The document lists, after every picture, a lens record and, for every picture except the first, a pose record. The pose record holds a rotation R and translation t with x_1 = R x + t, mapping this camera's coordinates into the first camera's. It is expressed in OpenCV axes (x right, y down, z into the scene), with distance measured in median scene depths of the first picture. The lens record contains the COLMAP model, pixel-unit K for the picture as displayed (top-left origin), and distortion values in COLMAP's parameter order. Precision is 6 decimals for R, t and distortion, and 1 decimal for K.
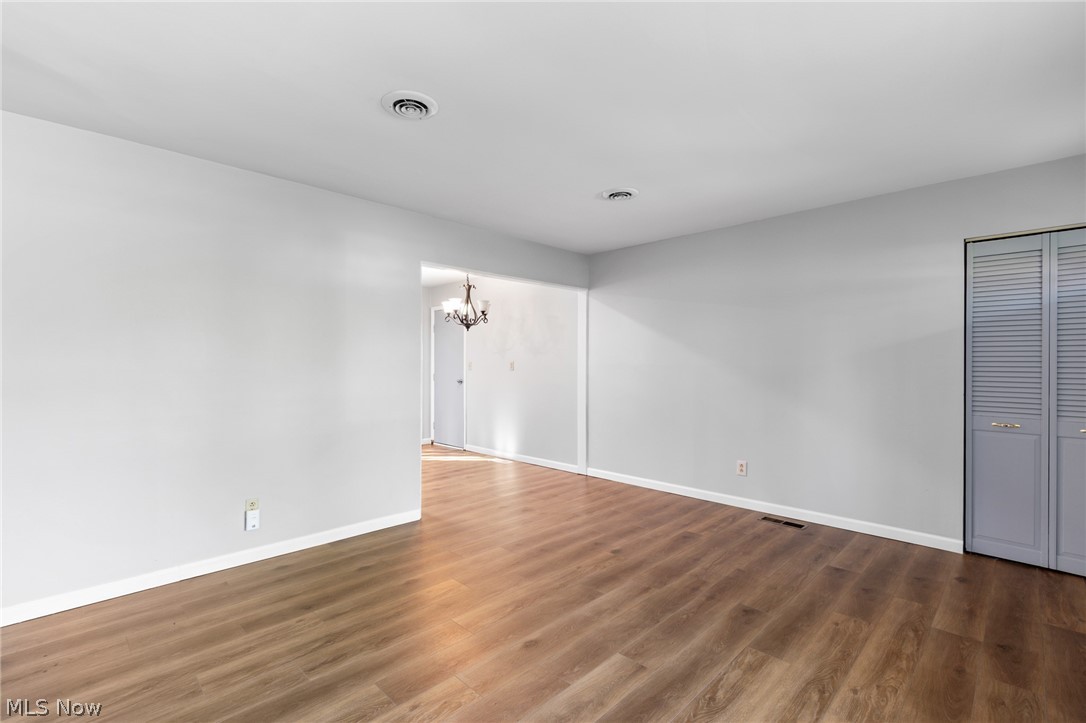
lens RADIAL K [[484.9, 0, 540.1], [0, 484.9, 363.2], [0, 0, 1]] dist [0.001853, 0.000110]
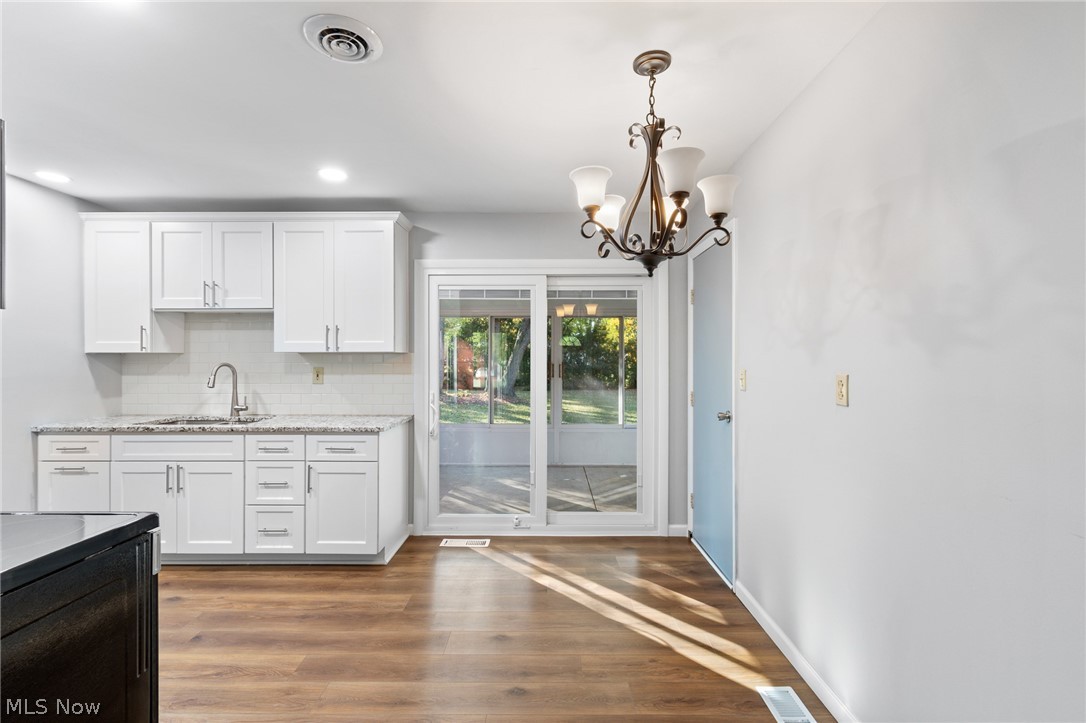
lens RADIAL K [[484.8, 0, 543.2], [0, 484.8, 358.4], [0, 0, 1]] dist [0.002565, -0.000148]
pose [[0.703188, 0.001551, -0.711003, 0.017705], [-0.000332, 0.999998, 0.001853, -0.012383], [0.711004, -0.001066, 0.703187, 0.611431]]
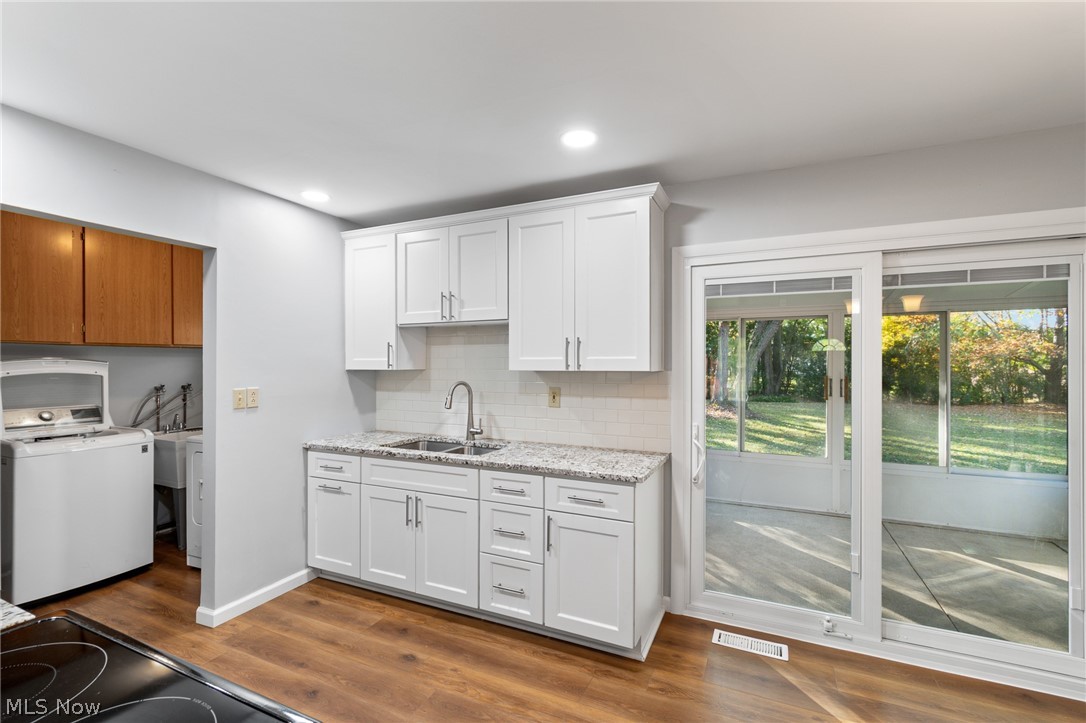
lens RADIAL K [[484.9, 0, 540.1], [0, 484.9, 363.2], [0, 0, 1]] dist [0.001853, 0.000110]
pose [[0.340903, 0.002537, -0.940095, -0.116487], [-0.000069, 0.999996, 0.002674, -0.024776], [0.940099, -0.000846, 0.340901, 0.644650]]
